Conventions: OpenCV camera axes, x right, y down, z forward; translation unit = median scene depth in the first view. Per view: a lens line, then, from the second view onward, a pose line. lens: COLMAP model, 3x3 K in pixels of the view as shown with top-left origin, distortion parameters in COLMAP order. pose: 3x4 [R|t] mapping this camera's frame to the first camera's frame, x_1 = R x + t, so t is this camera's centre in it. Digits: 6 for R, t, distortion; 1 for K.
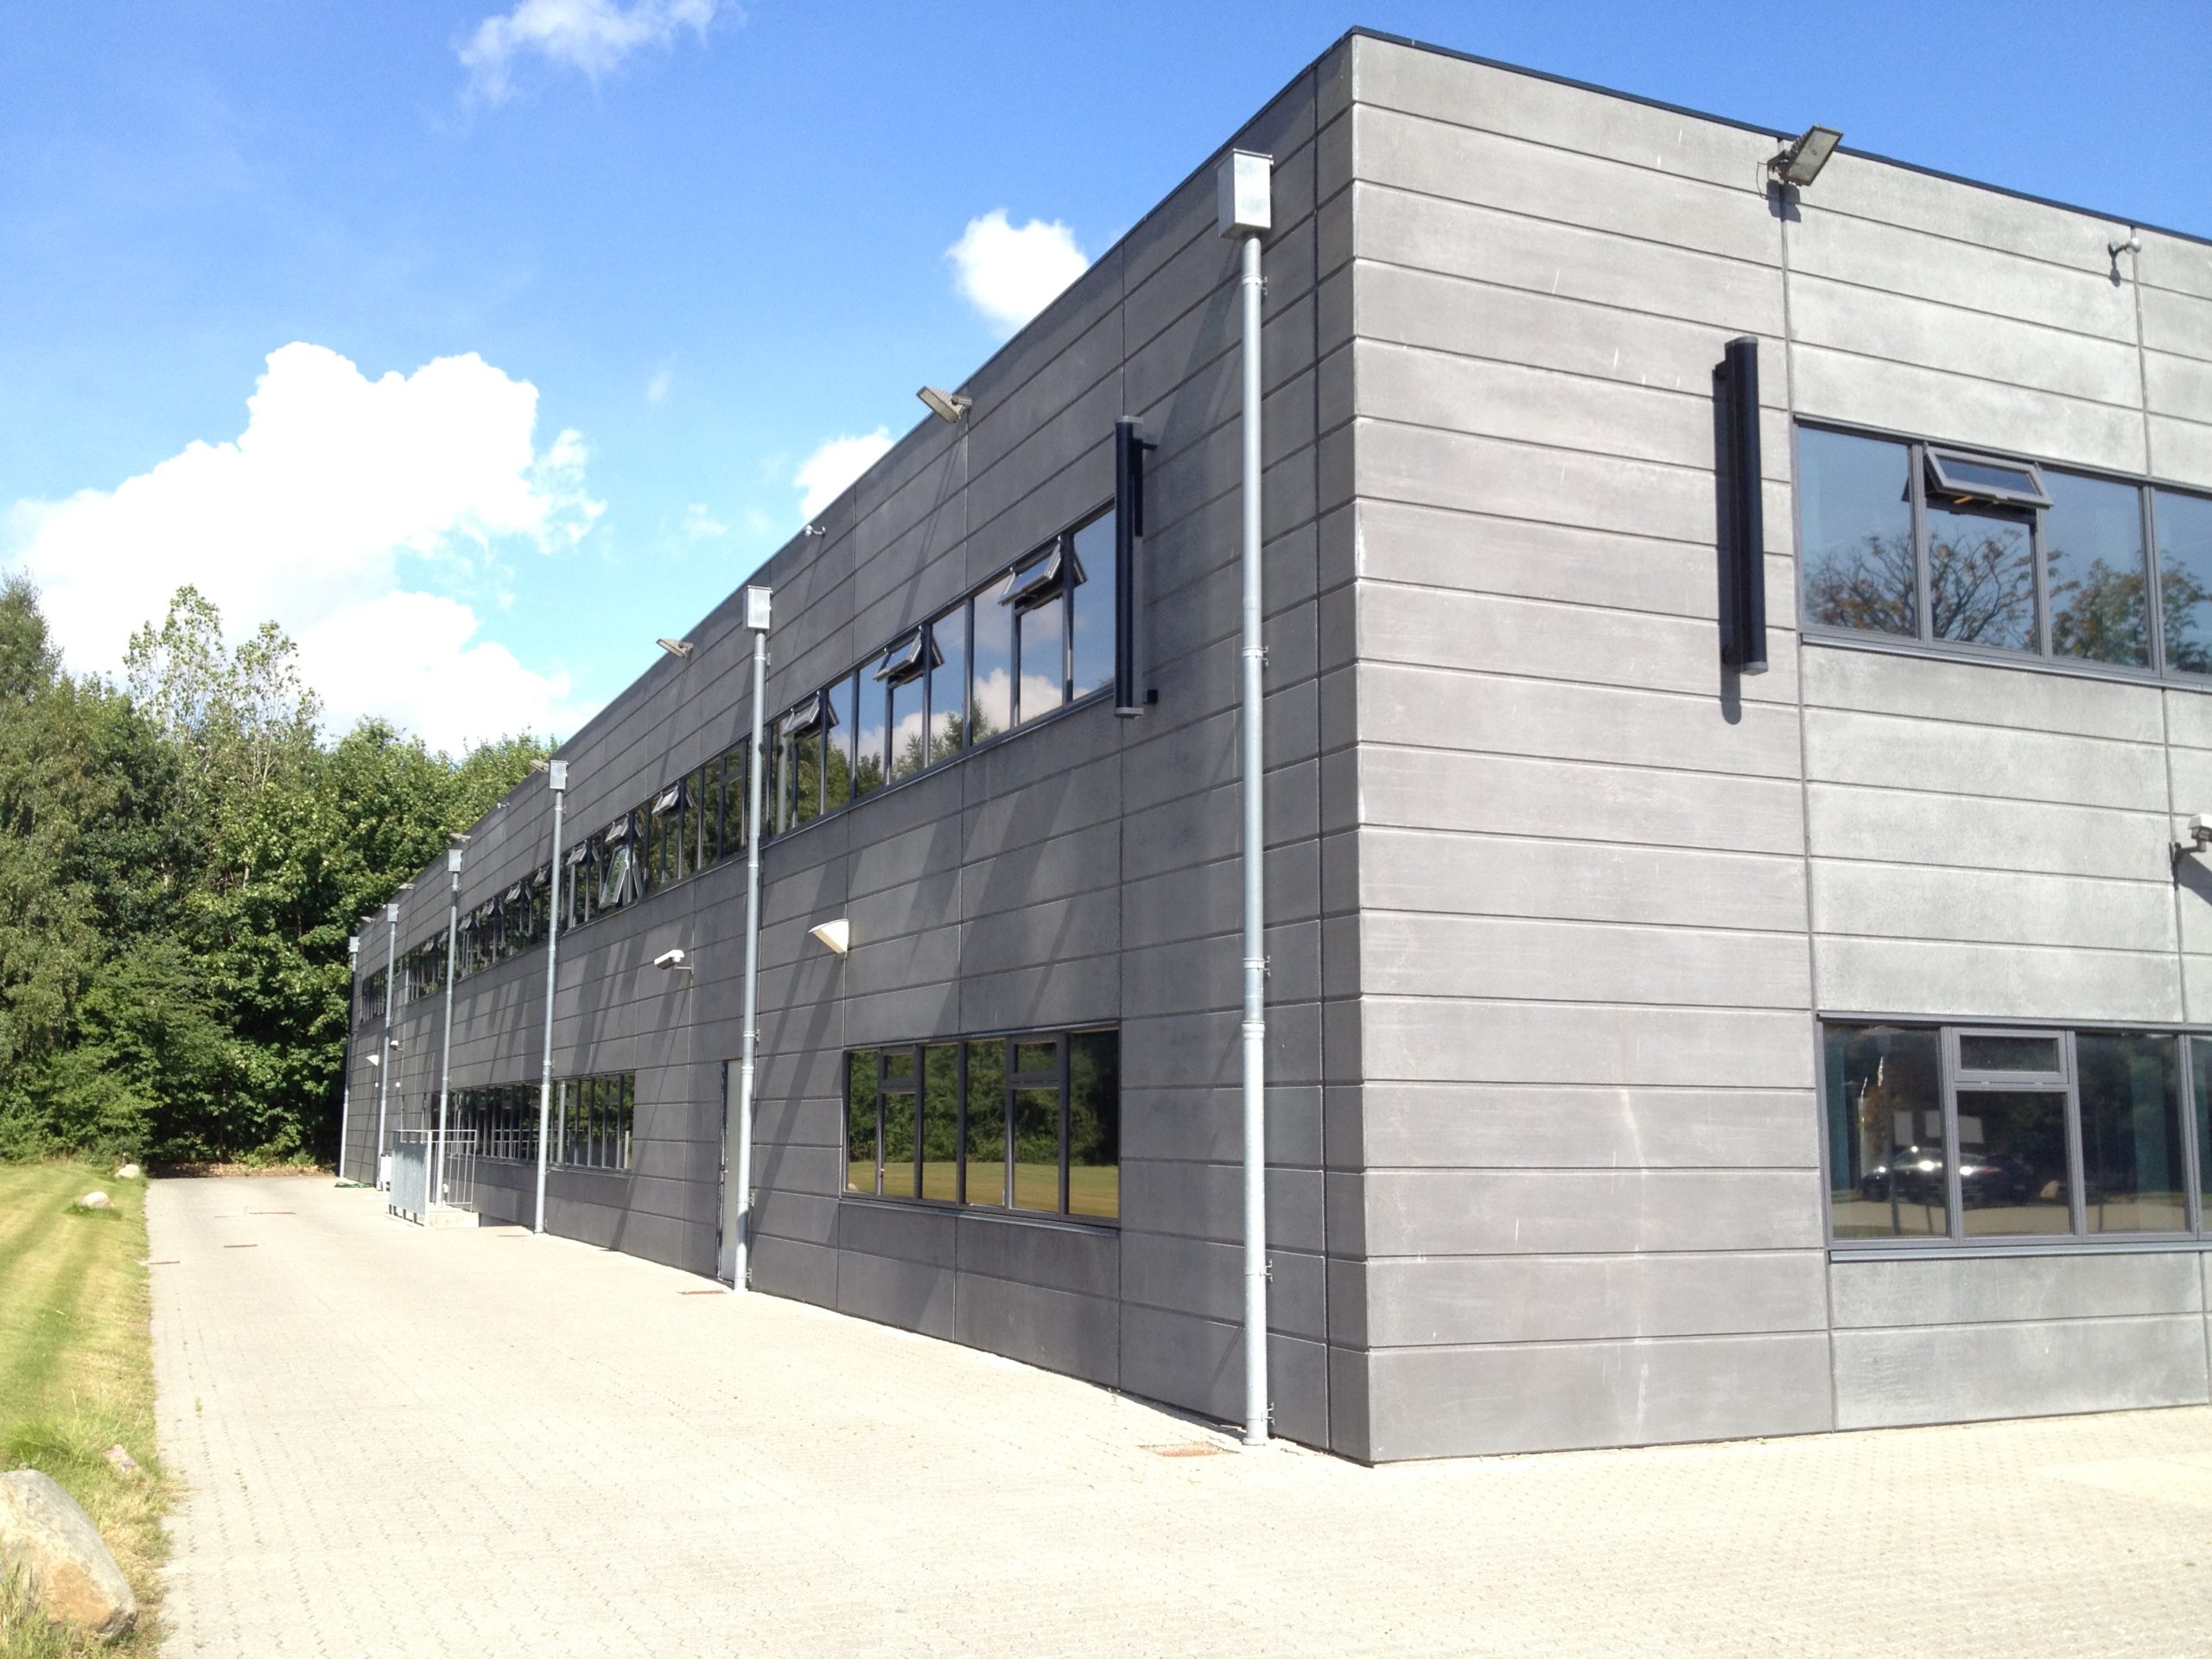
lens RADIAL K [[2094.1, 0, 1086.3], [0, 2094.1, 818.2], [0, 0, 1]] dist [0.036921, 0.000000]
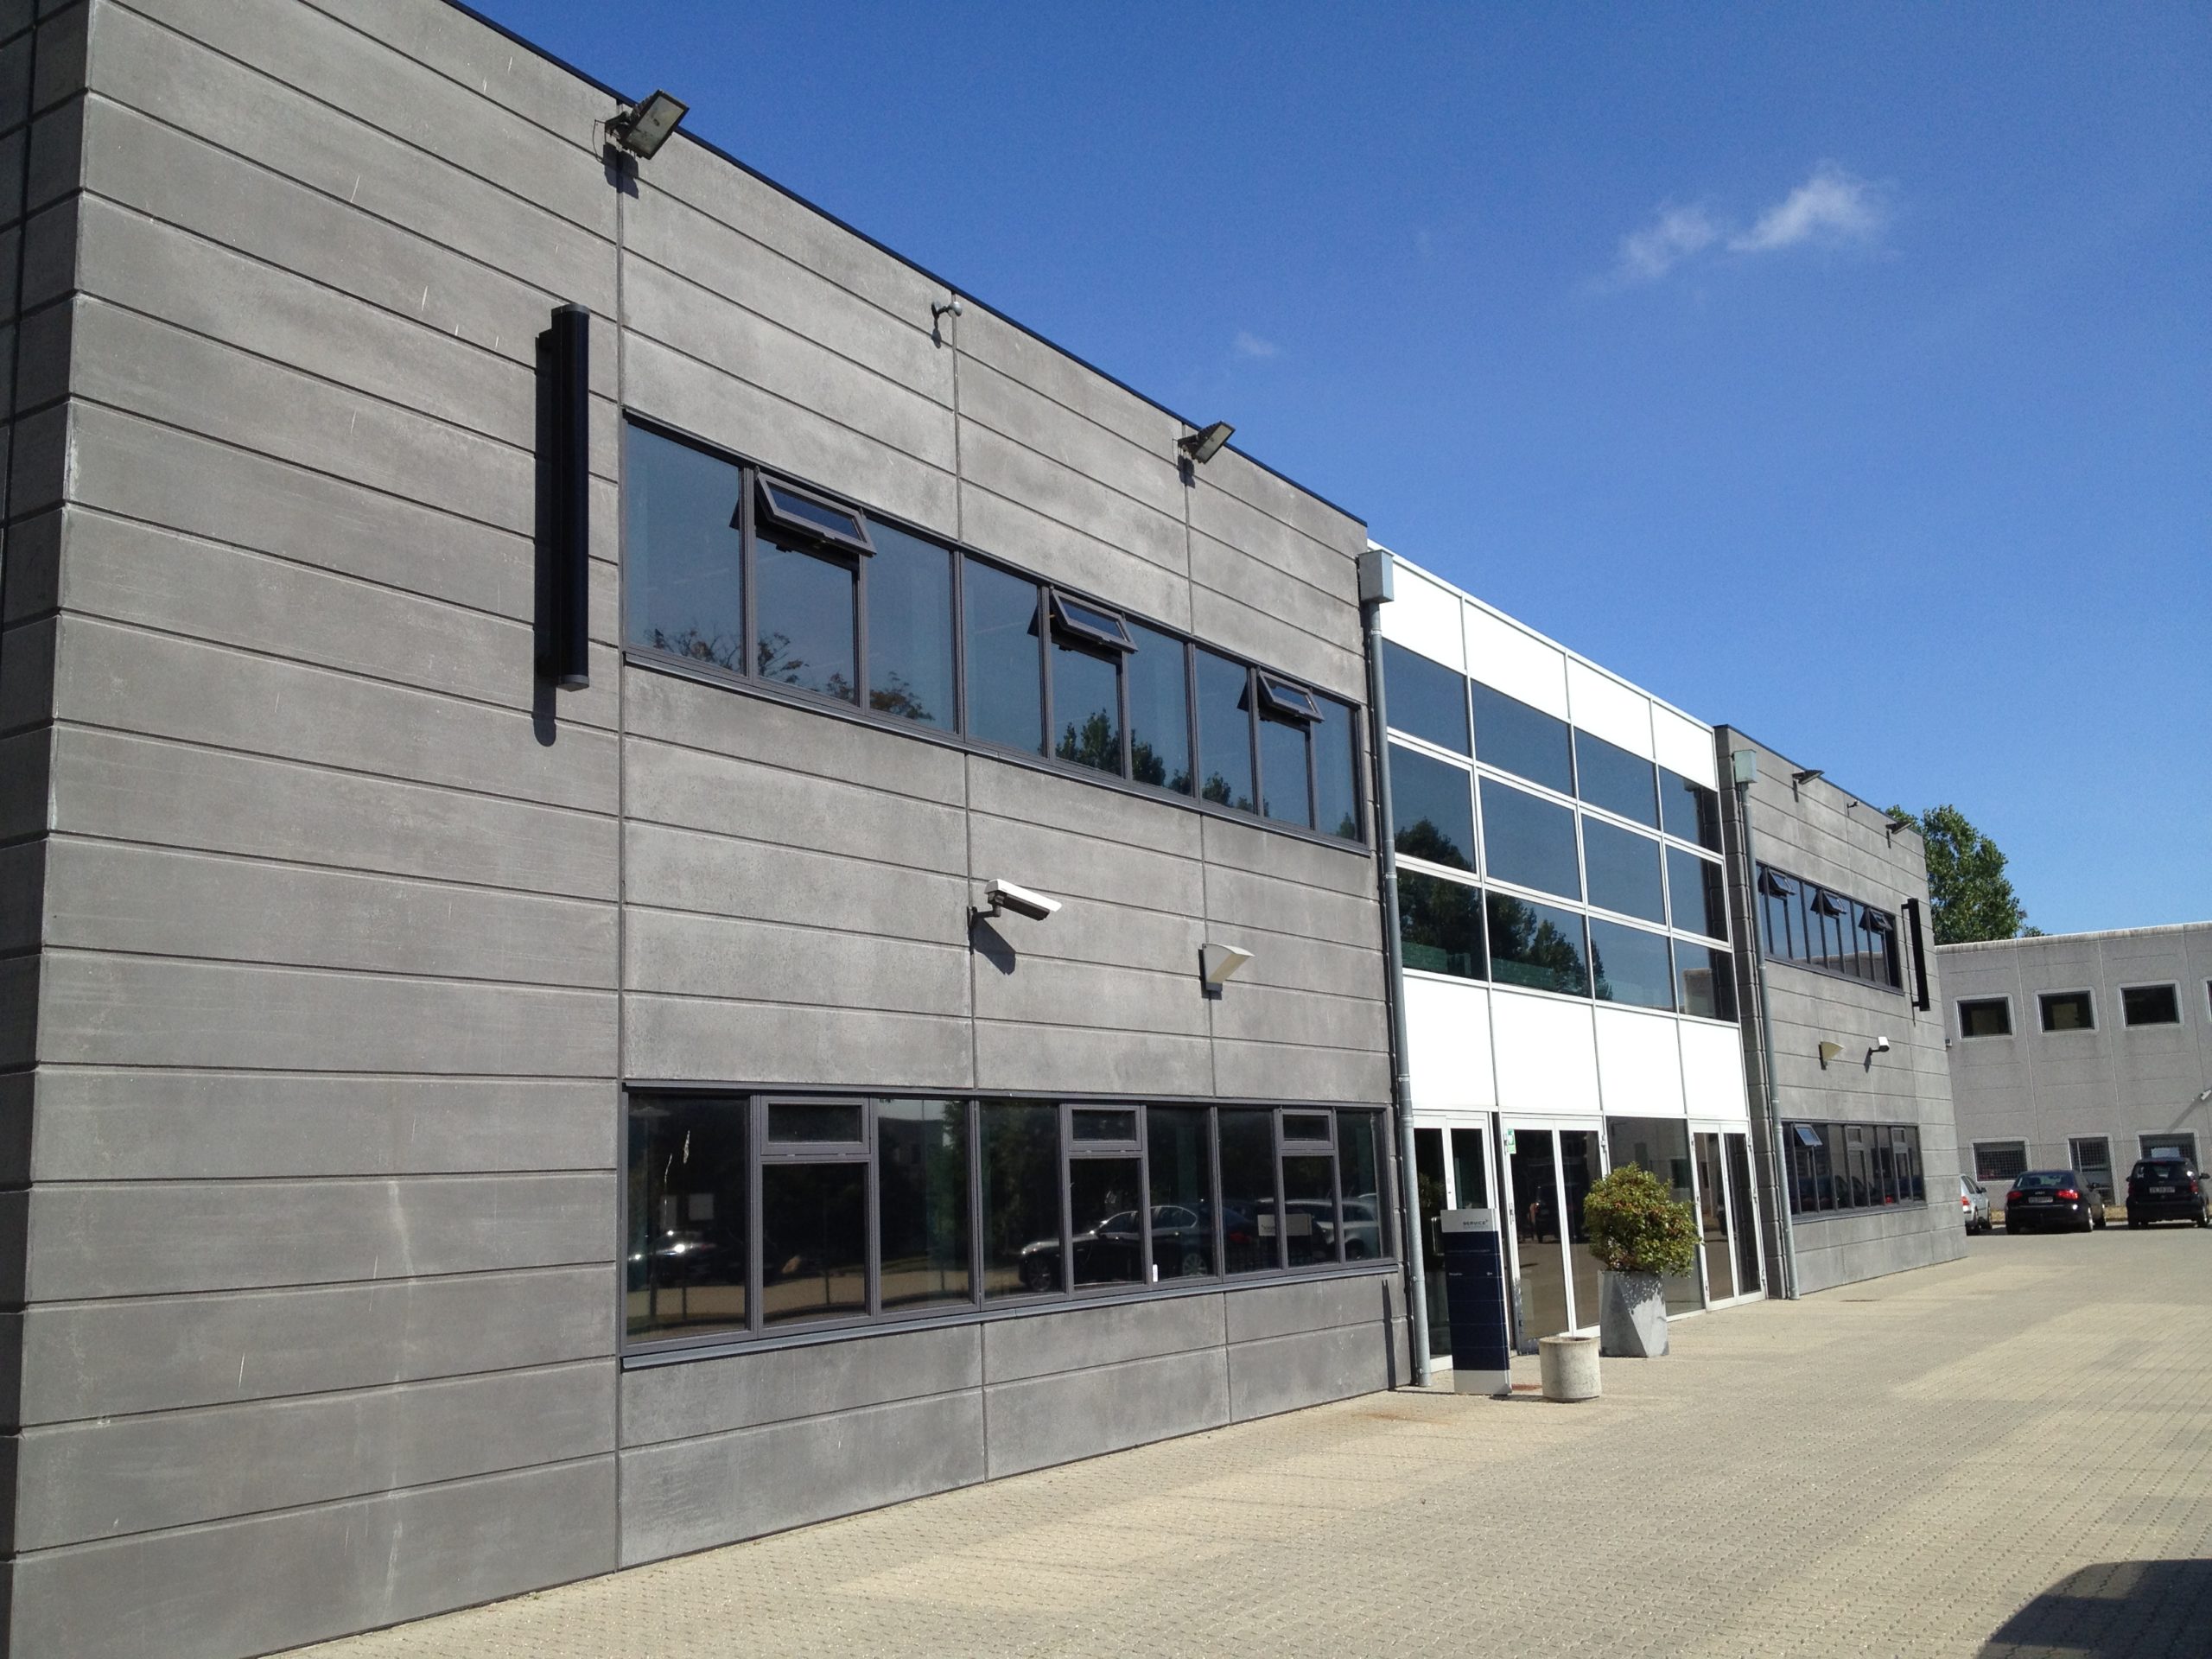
lens RADIAL K [[2094.1, 0, 1097.6], [0, 2094.1, 823.5], [0, 0, 1]] dist [0.036921, 0.000000]
pose [[0.835909, 0.056824, 0.545919, 0.030308], [-0.033518, 0.998055, -0.052564, 0.024275], [-0.547844, 0.025640, 0.836188, 0.161452]]
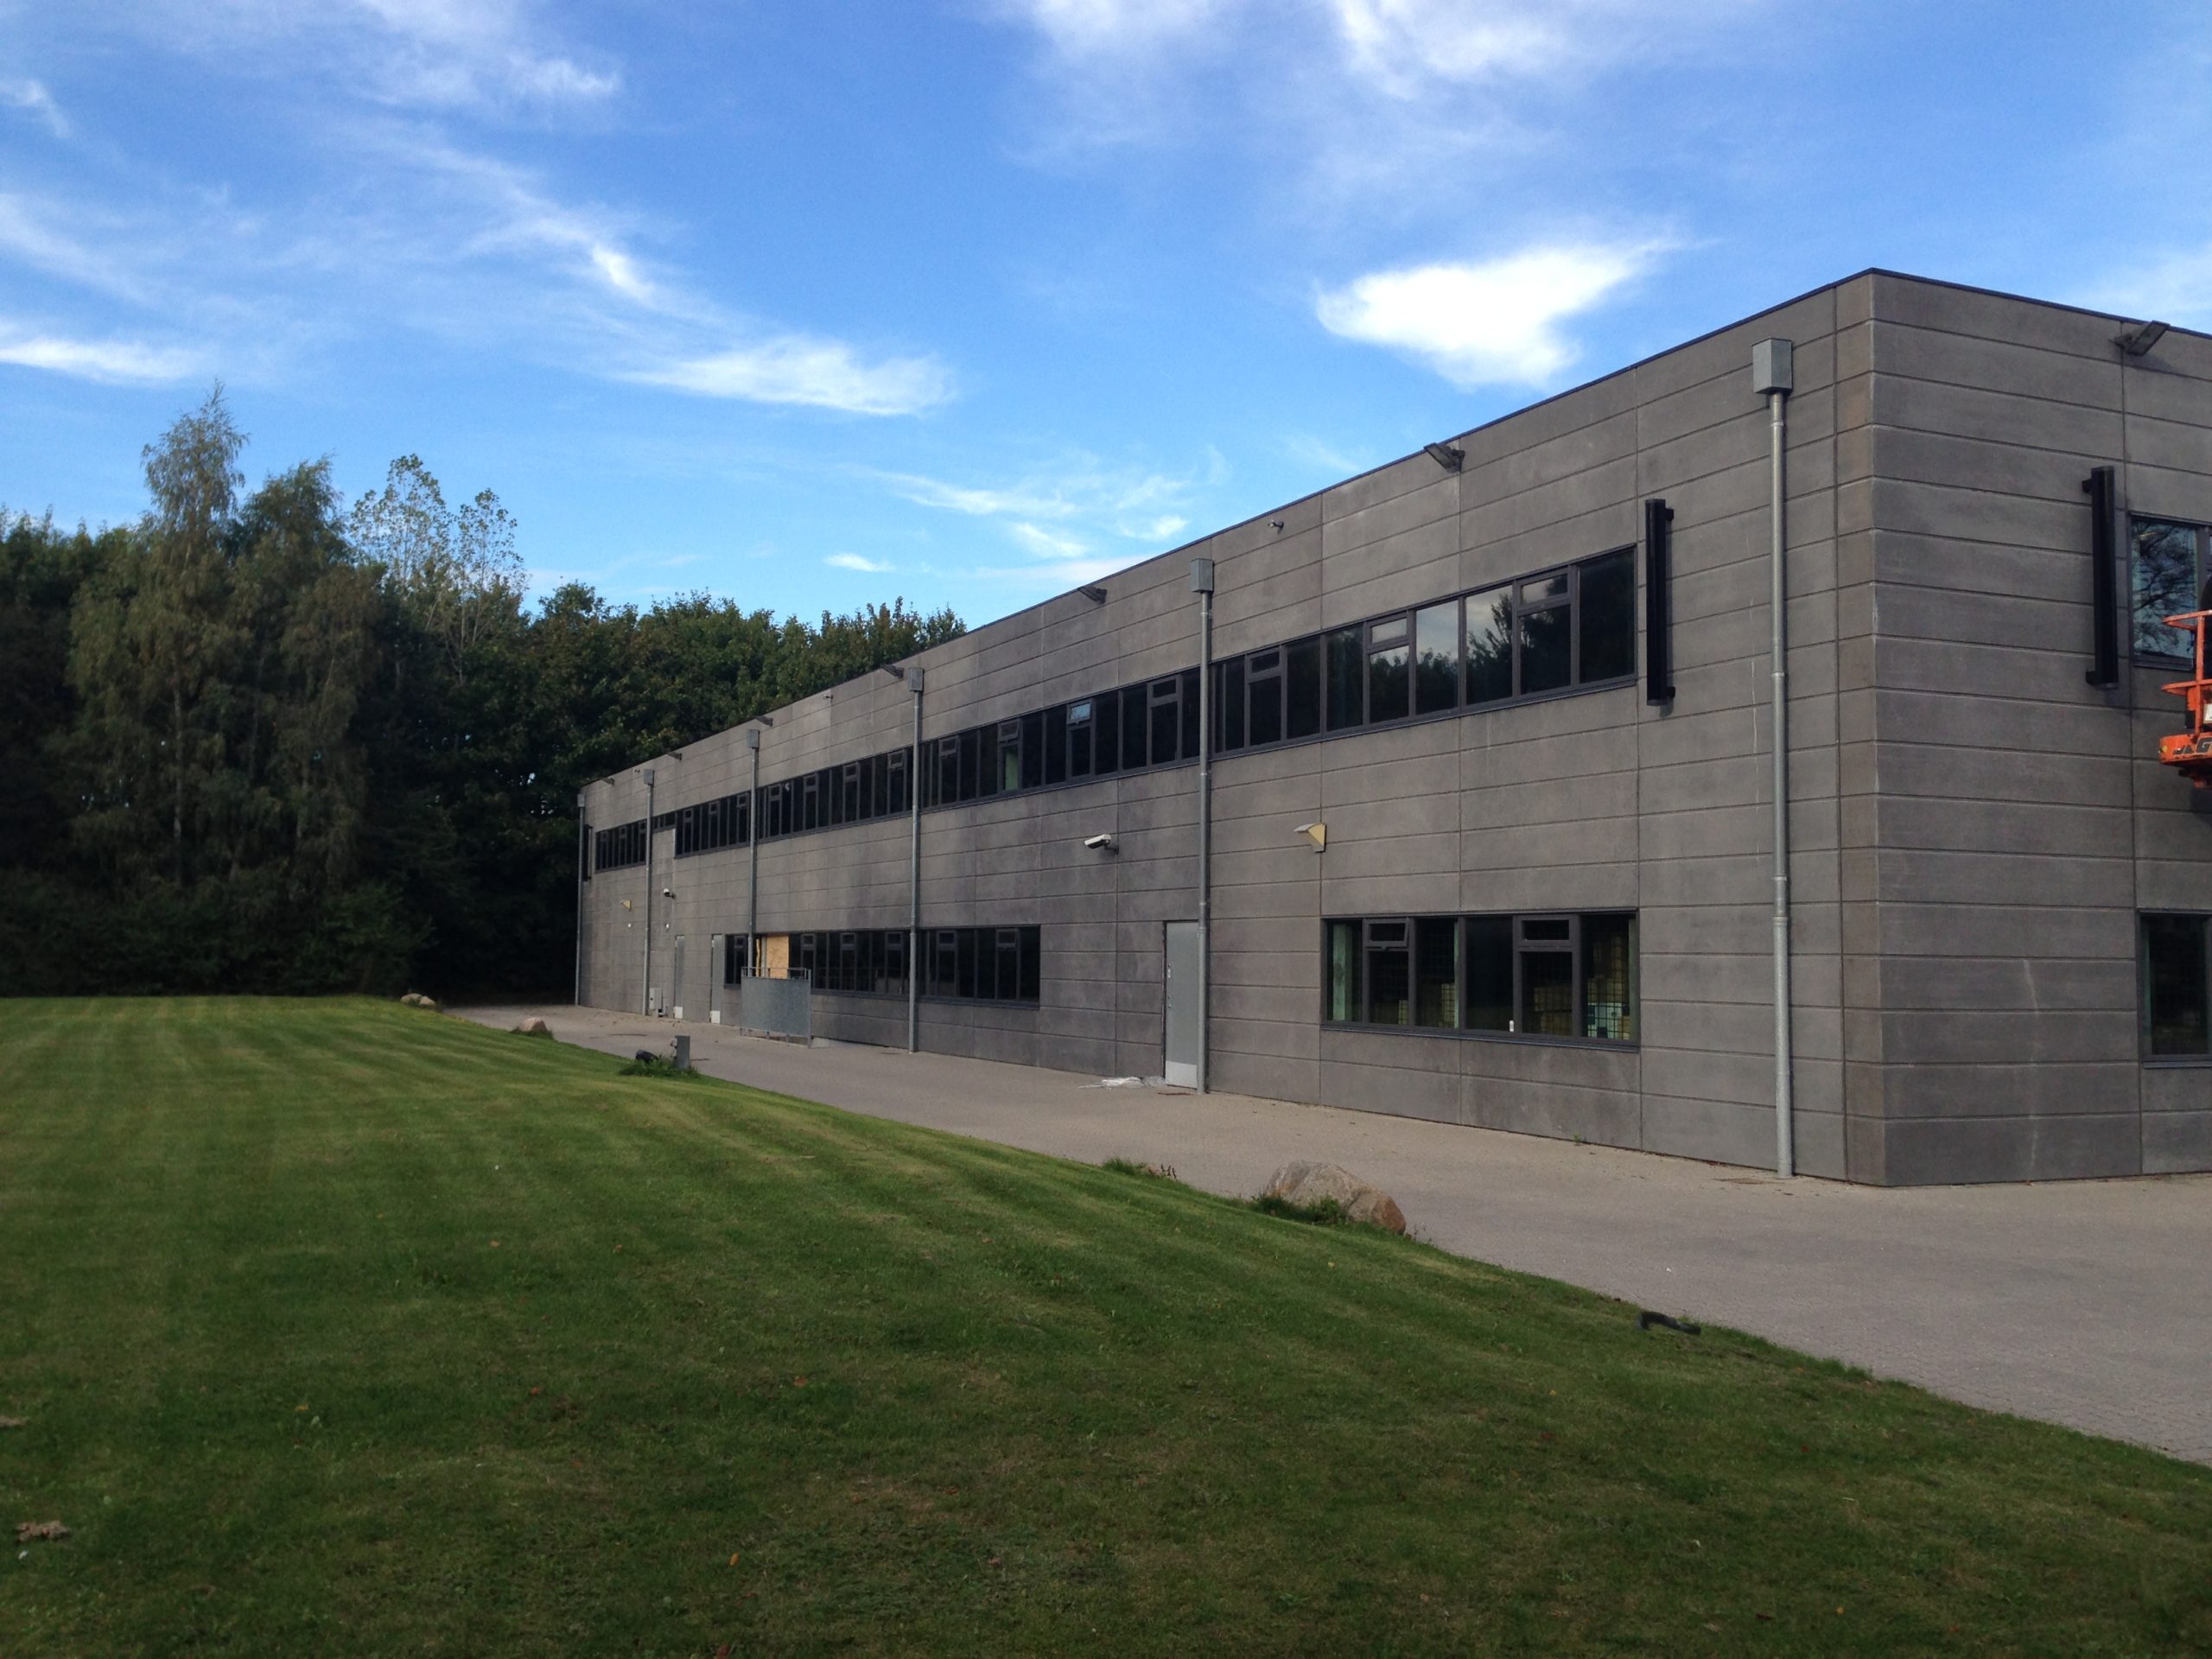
lens RADIAL K [[1987.4, 0, 1109.0], [0, 1987.4, 804.4], [0, 0, 1]] dist [0.004212, -0.015481]
pose [[0.999967, 0.007291, -0.003698, -0.402825], [-0.007012, 0.997478, 0.070634, -0.082601], [0.004204, -0.070606, 0.997495, -0.452283]]
